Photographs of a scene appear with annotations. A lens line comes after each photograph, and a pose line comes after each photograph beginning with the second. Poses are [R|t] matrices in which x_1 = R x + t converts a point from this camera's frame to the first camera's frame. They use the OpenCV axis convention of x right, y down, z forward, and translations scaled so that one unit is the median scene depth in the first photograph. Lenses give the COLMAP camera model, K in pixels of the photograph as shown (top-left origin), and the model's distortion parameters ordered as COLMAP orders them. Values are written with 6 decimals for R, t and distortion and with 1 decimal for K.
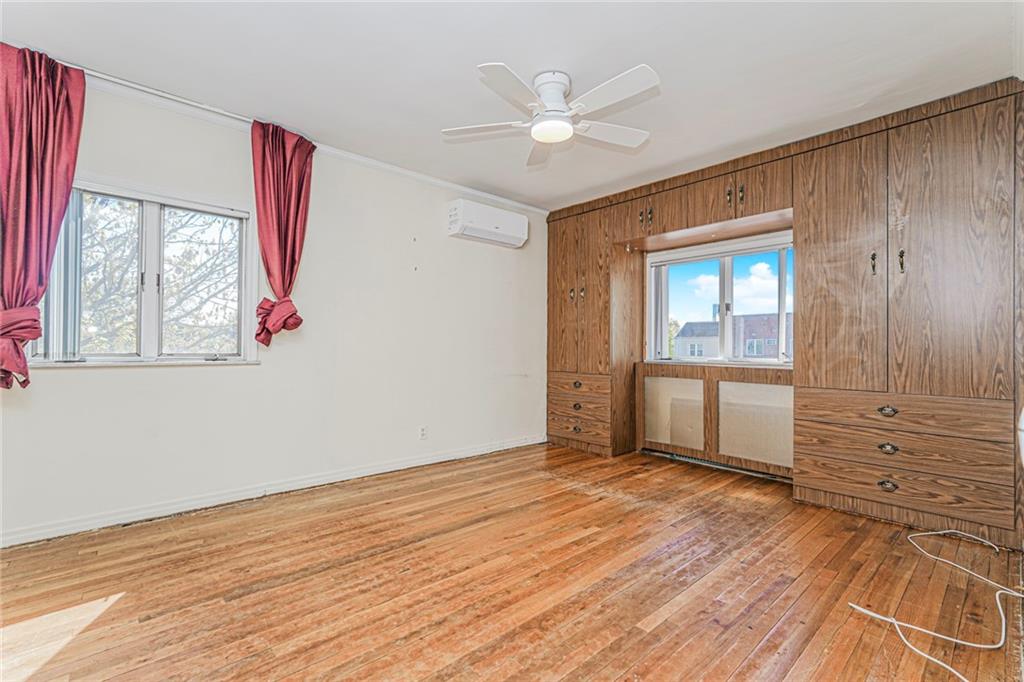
lens RADIAL K [[452.0, 0, 512.3], [0, 452.0, 346.9], [0, 0, 1]] dist [-0.017999, 0.011412]
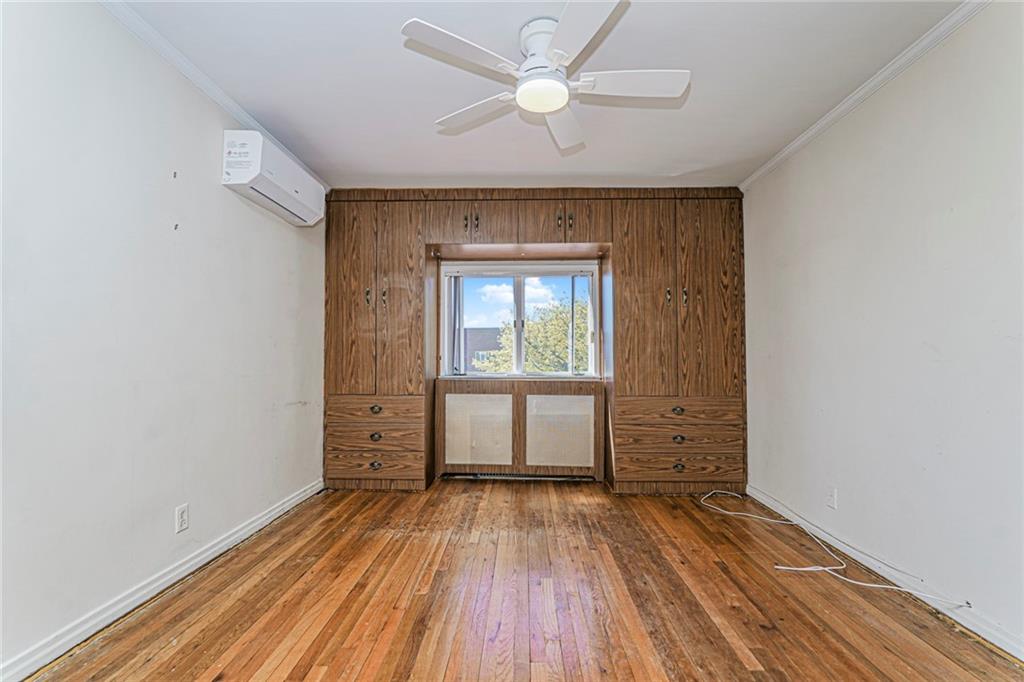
lens RADIAL K [[452.0, 0, 512.3], [0, 452.0, 346.9], [0, 0, 1]] dist [-0.017999, 0.011412]
pose [[0.686957, 0.015123, 0.726541, -0.347558], [0.003965, 0.999691, -0.024557, -0.009696], [-0.726687, 0.019751, 0.686684, 0.334211]]
